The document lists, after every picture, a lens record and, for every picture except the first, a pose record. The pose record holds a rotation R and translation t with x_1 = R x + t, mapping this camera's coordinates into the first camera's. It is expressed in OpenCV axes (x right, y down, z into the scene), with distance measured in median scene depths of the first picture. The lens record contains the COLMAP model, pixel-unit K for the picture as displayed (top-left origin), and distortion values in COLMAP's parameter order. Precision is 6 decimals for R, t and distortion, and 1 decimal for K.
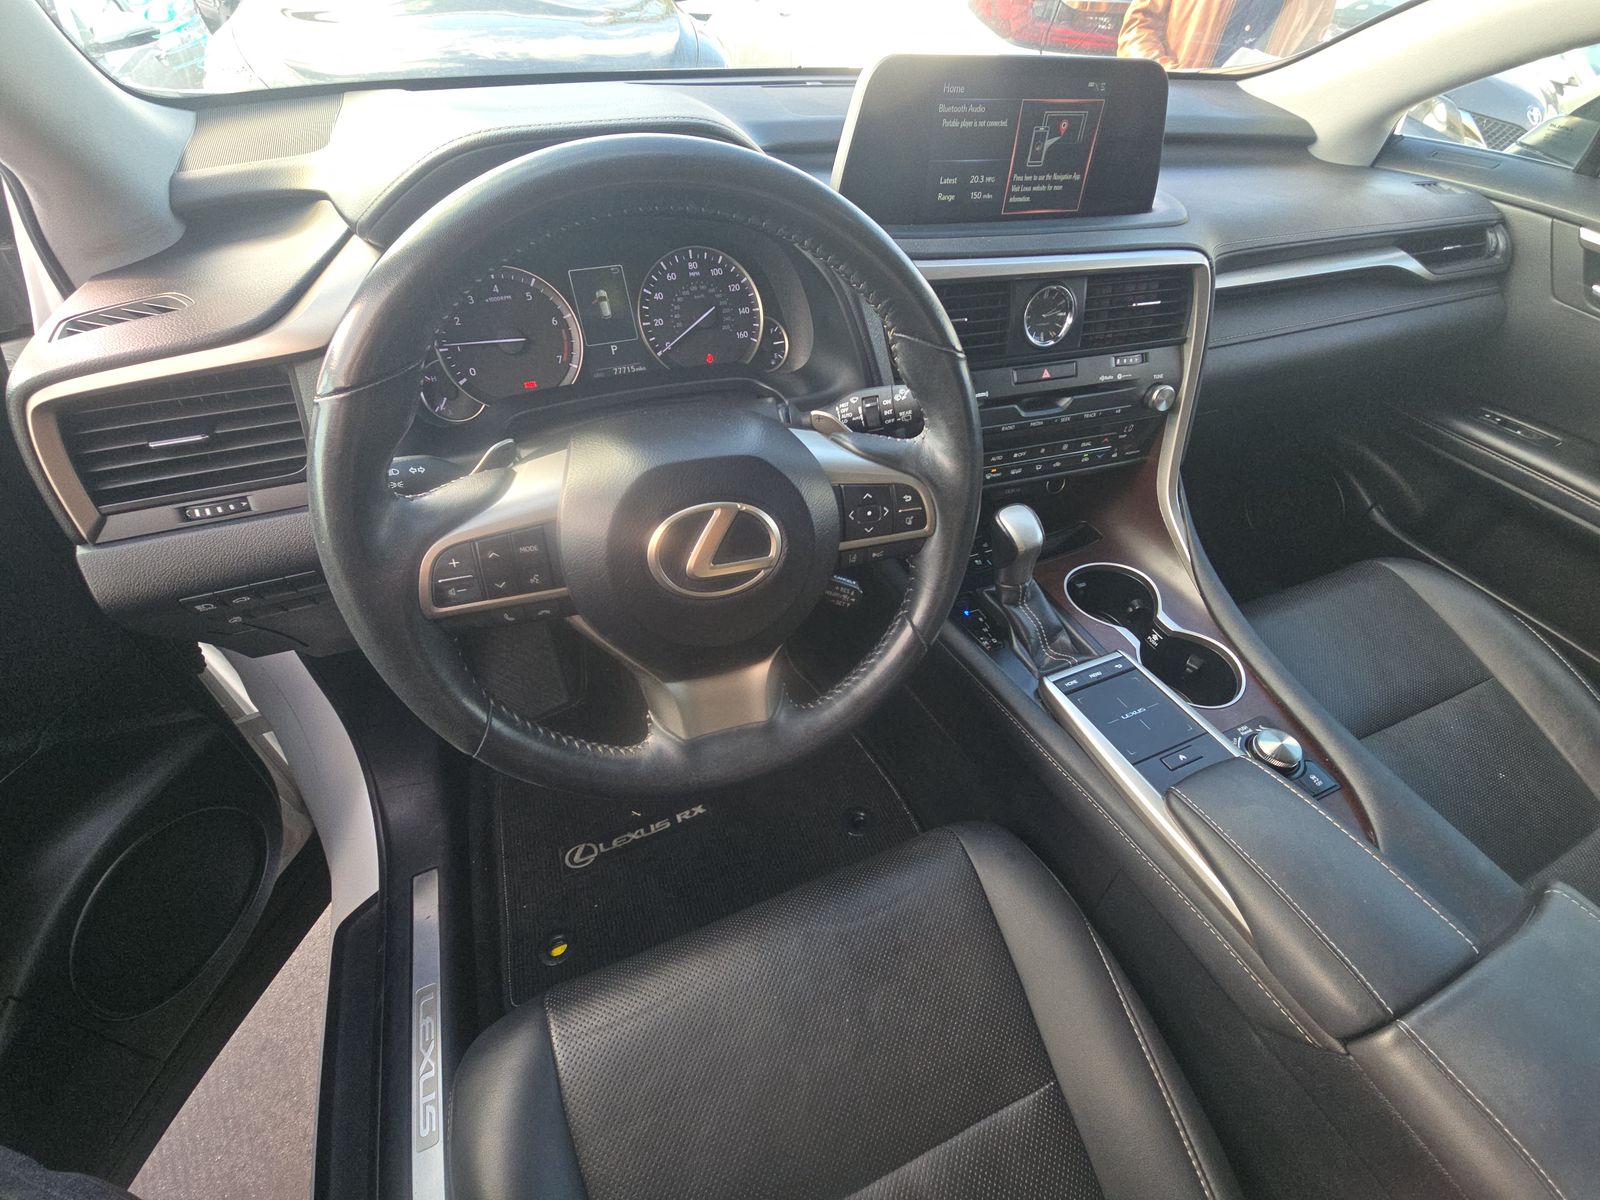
lens RADIAL K [[649.7, 0, 797.4], [0, 649.7, 594.7], [0, 0, 1]] dist [0.002010, -0.000048]
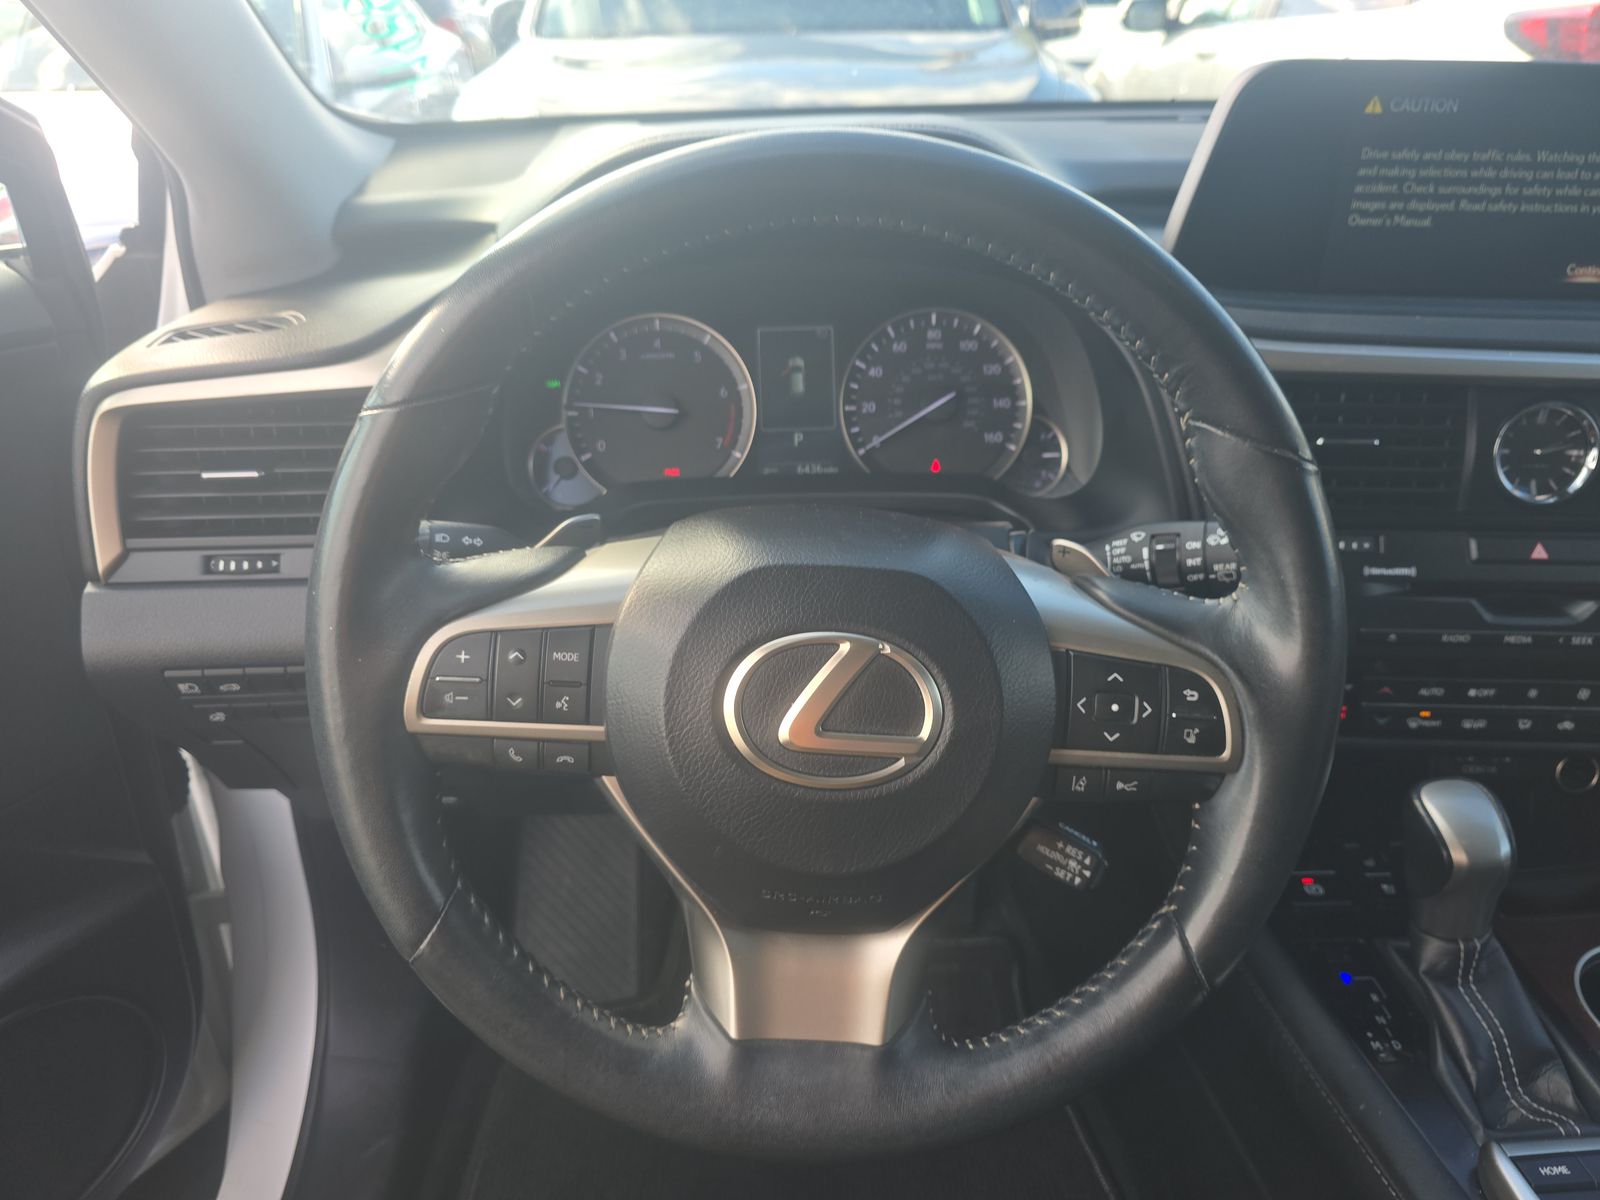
lens RADIAL K [[1095.6, 0, 786.7], [0, 1095.6, 596.4], [0, 0, 1]] dist [0.036901, -0.045936]
pose [[0.936349, 0.136441, -0.323474, 0.118405], [-0.221643, 0.944293, -0.243280, 0.070383], [0.272260, 0.299490, 0.914429, -0.000004]]
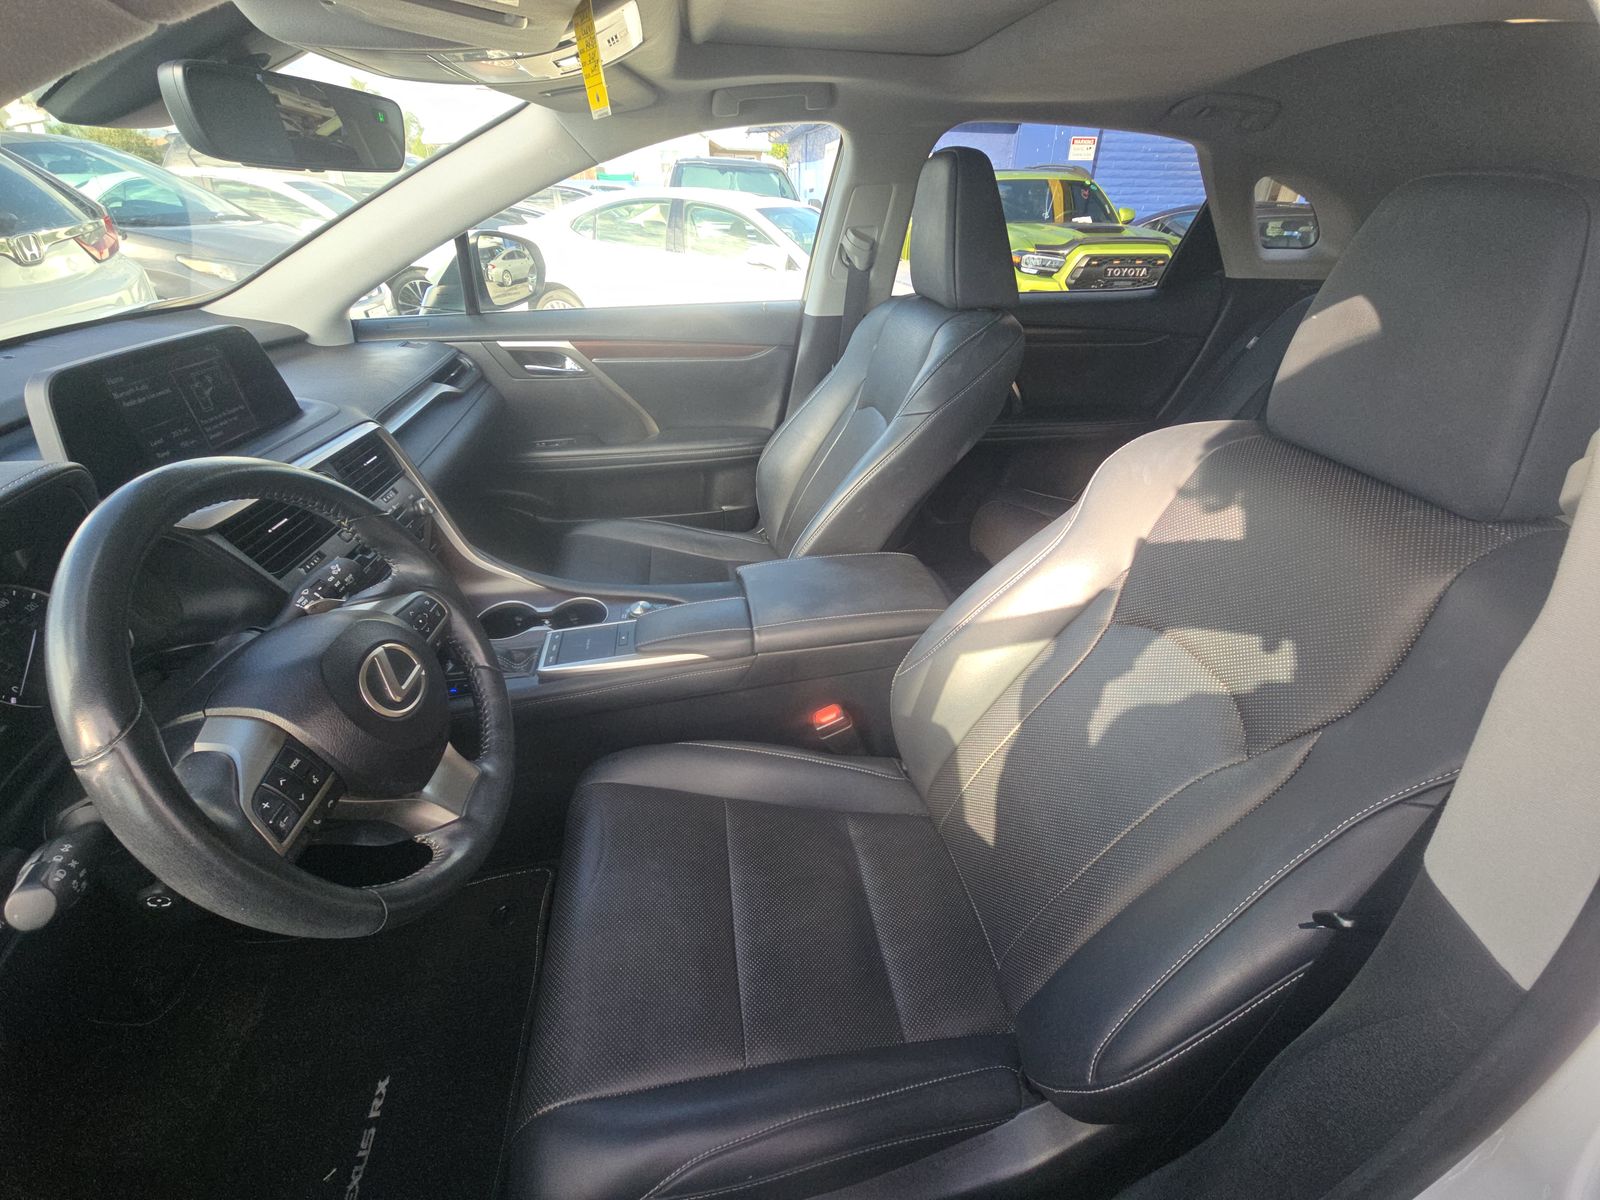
lens RADIAL K [[649.7, 0, 797.4], [0, 649.7, 594.7], [0, 0, 1]] dist [0.002010, -0.000048]
pose [[0.234476, -0.532761, 0.813134, -0.722877], [0.666830, 0.696787, 0.264244, 0.012029], [-0.707361, 0.480263, 0.518641, -0.346153]]
